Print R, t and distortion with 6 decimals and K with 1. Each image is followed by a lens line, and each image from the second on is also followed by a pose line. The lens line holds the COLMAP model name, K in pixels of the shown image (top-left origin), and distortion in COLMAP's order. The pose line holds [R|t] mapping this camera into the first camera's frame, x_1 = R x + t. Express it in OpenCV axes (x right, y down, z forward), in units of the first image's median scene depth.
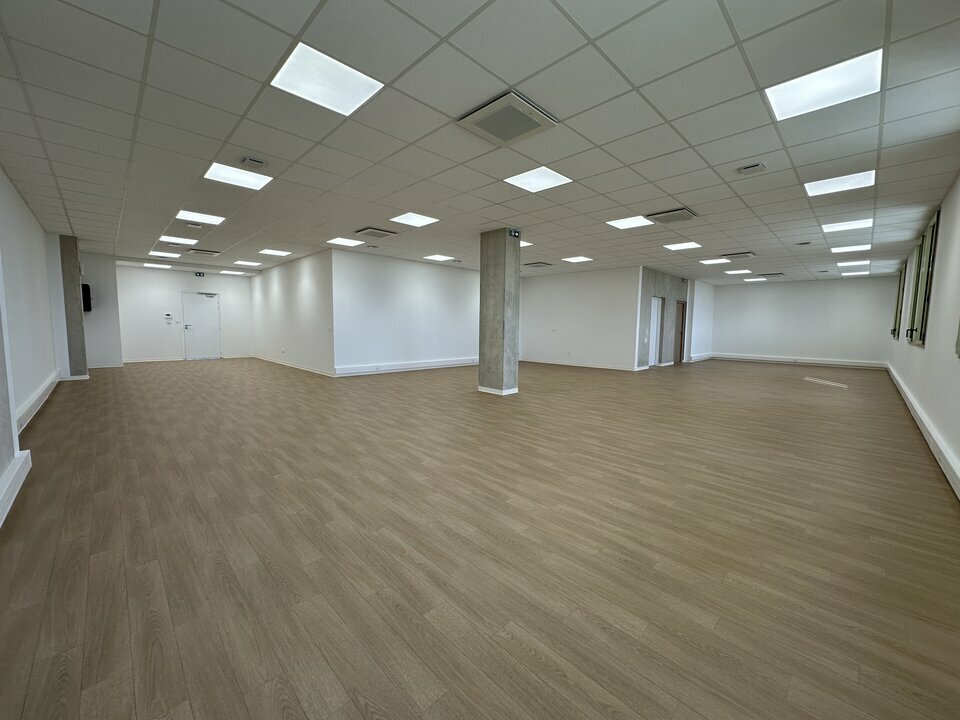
lens RADIAL K [[380.9, 0, 474.6], [0, 380.9, 354.0], [0, 0, 1]] dist [-0.002016, -0.000009]
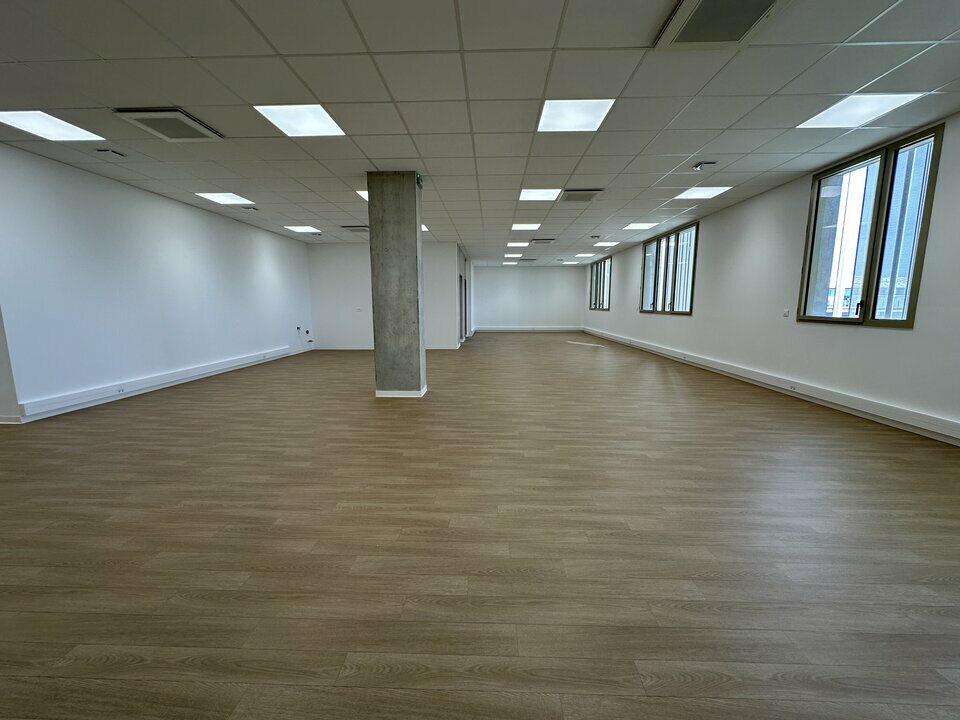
lens RADIAL K [[380.9, 0, 474.6], [0, 380.9, 354.0], [0, 0, 1]] dist [-0.002016, -0.000009]
pose [[0.725861, -0.104596, 0.679842, -0.144881], [0.067223, 0.994426, 0.081223, -0.013291], [-0.684549, -0.013256, 0.728846, 0.146812]]
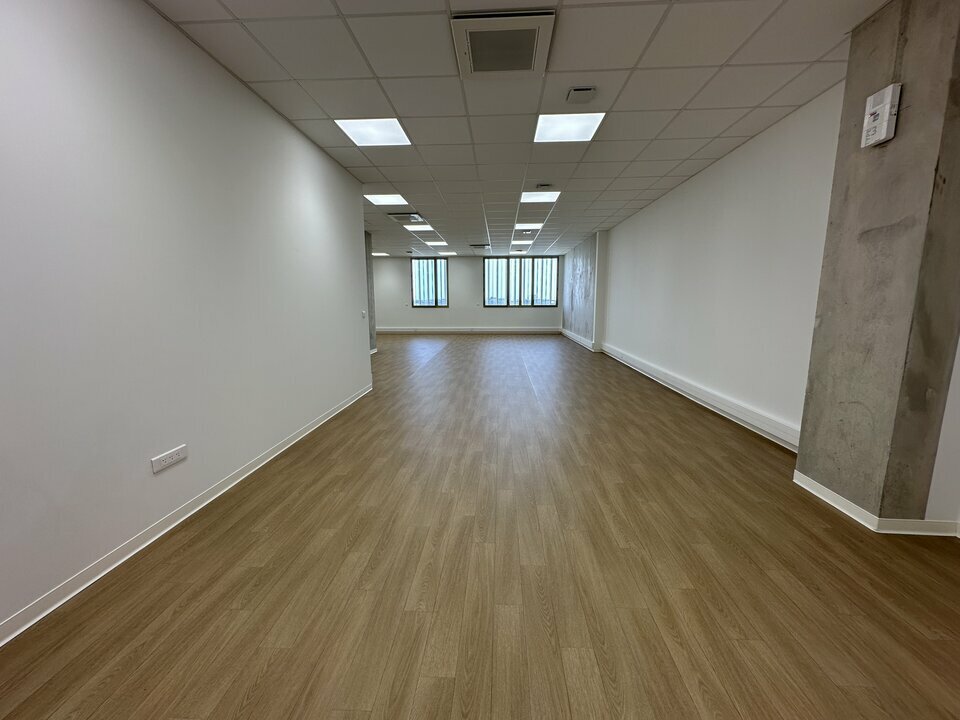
lens RADIAL K [[380.9, 0, 474.6], [0, 380.9, 354.0], [0, 0, 1]] dist [-0.002016, -0.000009]
pose [[-0.674598, -0.115512, 0.729092, -0.623098], [0.057422, 0.976477, 0.207836, -0.193774], [-0.735949, 0.182071, -0.652096, 1.807575]]
